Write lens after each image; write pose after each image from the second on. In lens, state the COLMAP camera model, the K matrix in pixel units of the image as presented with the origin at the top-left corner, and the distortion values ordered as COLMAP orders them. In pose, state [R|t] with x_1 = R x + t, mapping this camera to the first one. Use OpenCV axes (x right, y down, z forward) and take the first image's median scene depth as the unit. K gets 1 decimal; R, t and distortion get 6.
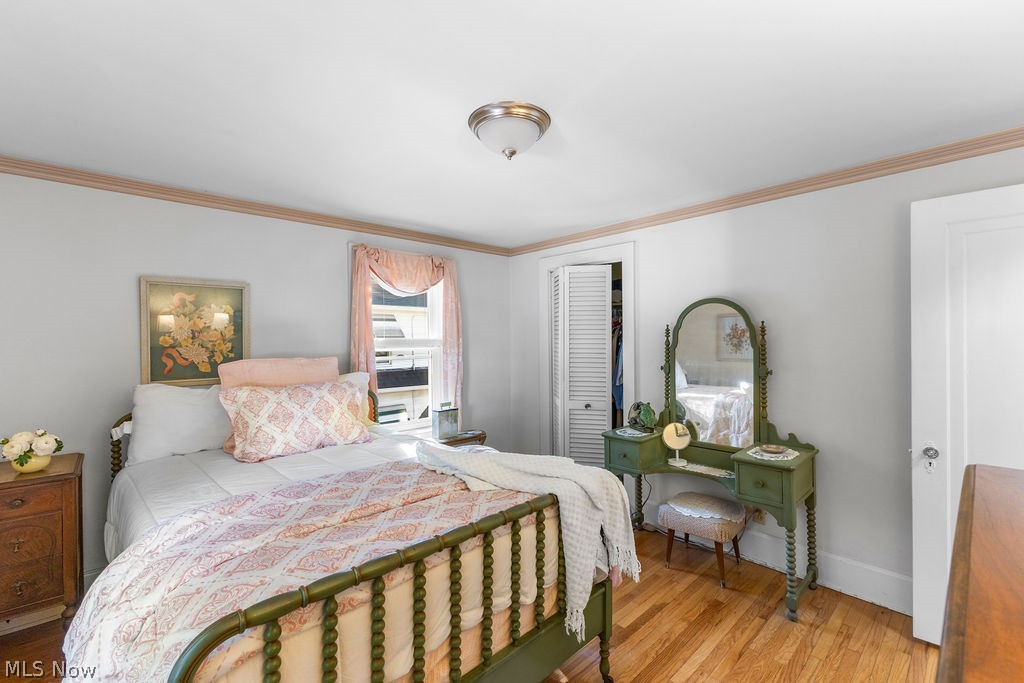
lens RADIAL K [[435.2, 0, 512.0], [0, 435.2, 341.5], [0, 0, 1]] dist [0.000687, -0.000038]
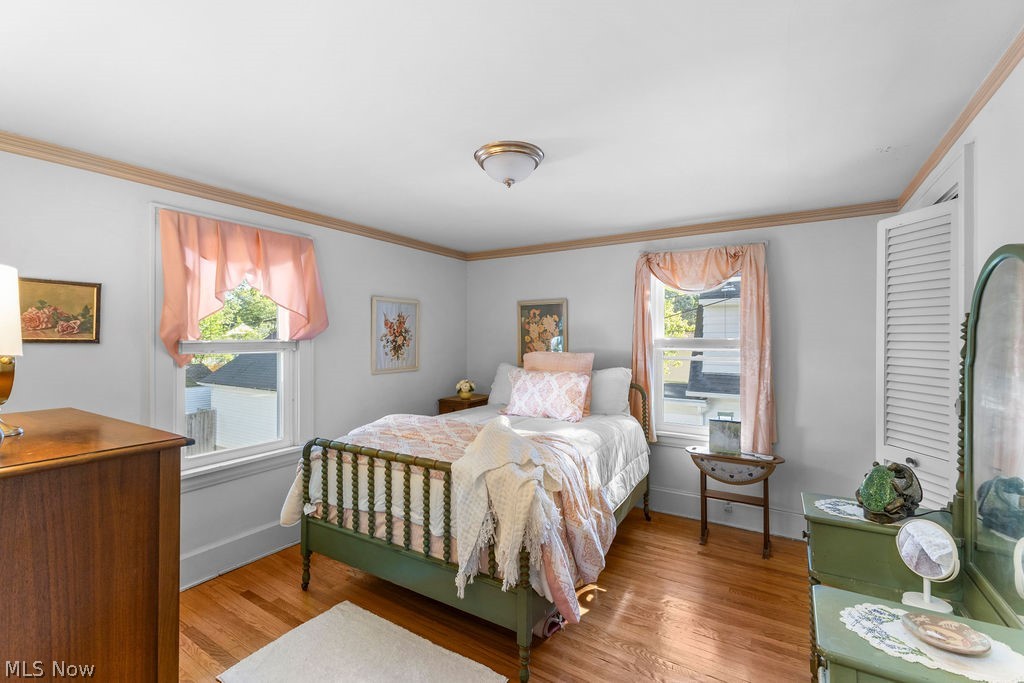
lens RADIAL K [[435.2, 0, 512.0], [0, 435.2, 341.5], [0, 0, 1]] dist [0.000687, -0.000038]
pose [[0.265140, 0.014254, -0.964104, 0.812607], [-0.008574, 0.999886, 0.012425, -0.012055], [0.964172, 0.004972, 0.265232, 0.502612]]
